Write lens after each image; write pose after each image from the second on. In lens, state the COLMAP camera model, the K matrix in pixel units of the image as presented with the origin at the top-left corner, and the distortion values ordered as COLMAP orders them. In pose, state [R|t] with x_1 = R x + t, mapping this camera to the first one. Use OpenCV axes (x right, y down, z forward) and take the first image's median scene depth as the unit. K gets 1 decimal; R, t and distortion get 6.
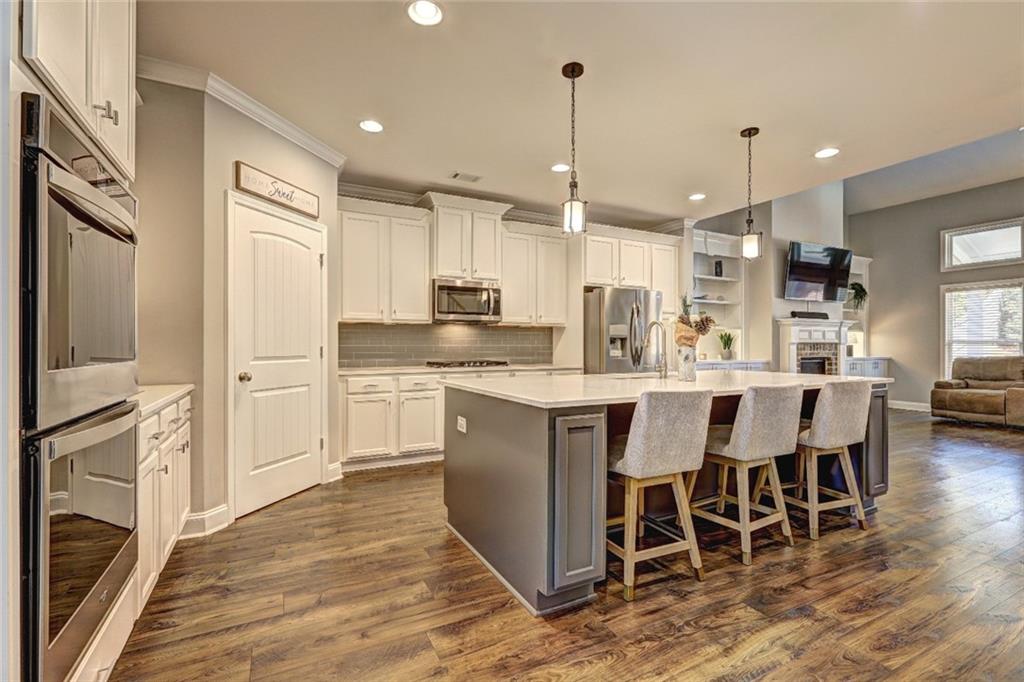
lens RADIAL K [[459.1, 0, 505.1], [0, 459.1, 341.1], [0, 0, 1]] dist [-0.007508, 0.003853]
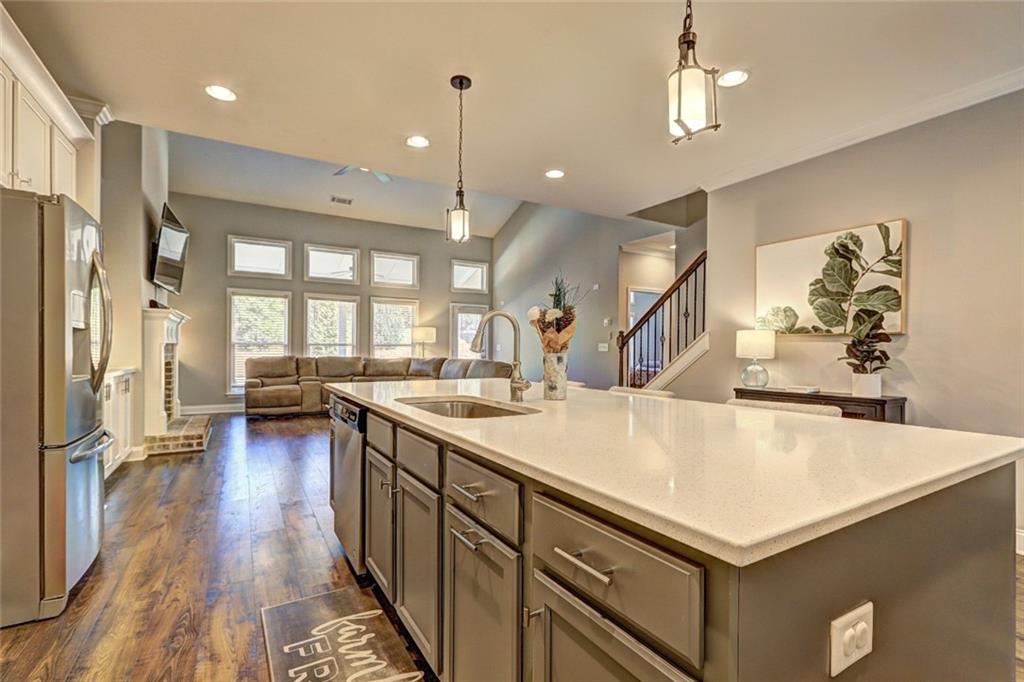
lens RADIAL K [[459.1, 0, 503.9], [0, 459.1, 347.3], [0, 0, 1]] dist [-0.007508, 0.003853]
pose [[-0.051037, 0.001558, 0.998696, -0.162316], [-0.017545, 0.999843, -0.002456, 0.005106], [-0.998543, -0.017648, -0.051001, 0.675949]]
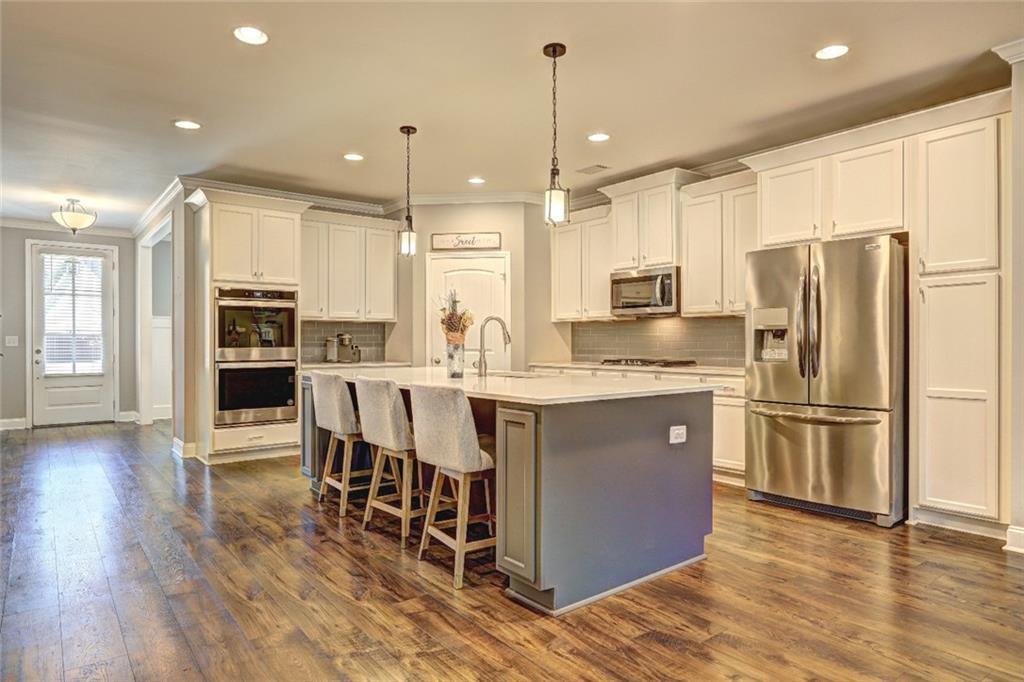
lens RADIAL K [[610.9, 0, 513.6], [0, 610.9, 342.0], [0, 0, 1]] dist [-0.005011, 0.005912]
pose [[0.186041, -0.000327, -0.982542, 1.021109], [0.010853, 0.999940, 0.001722, 0.005017], [0.982482, -0.010984, 0.186033, 0.520889]]
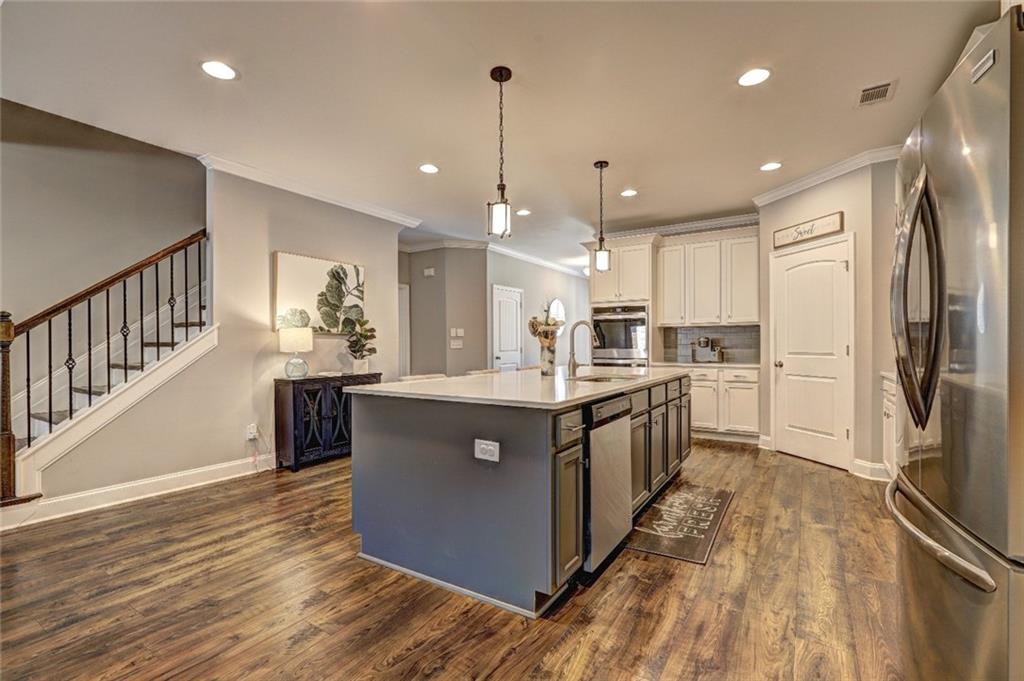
lens RADIAL K [[459.1, 0, 506.8], [0, 459.1, 341.6], [0, 0, 1]] dist [-0.007508, 0.003853]
pose [[-0.868296, -0.000714, -0.496046, 0.635908], [0.007907, 0.999852, -0.015279, 0.010183], [0.495984, -0.017189, -0.868162, 1.162316]]
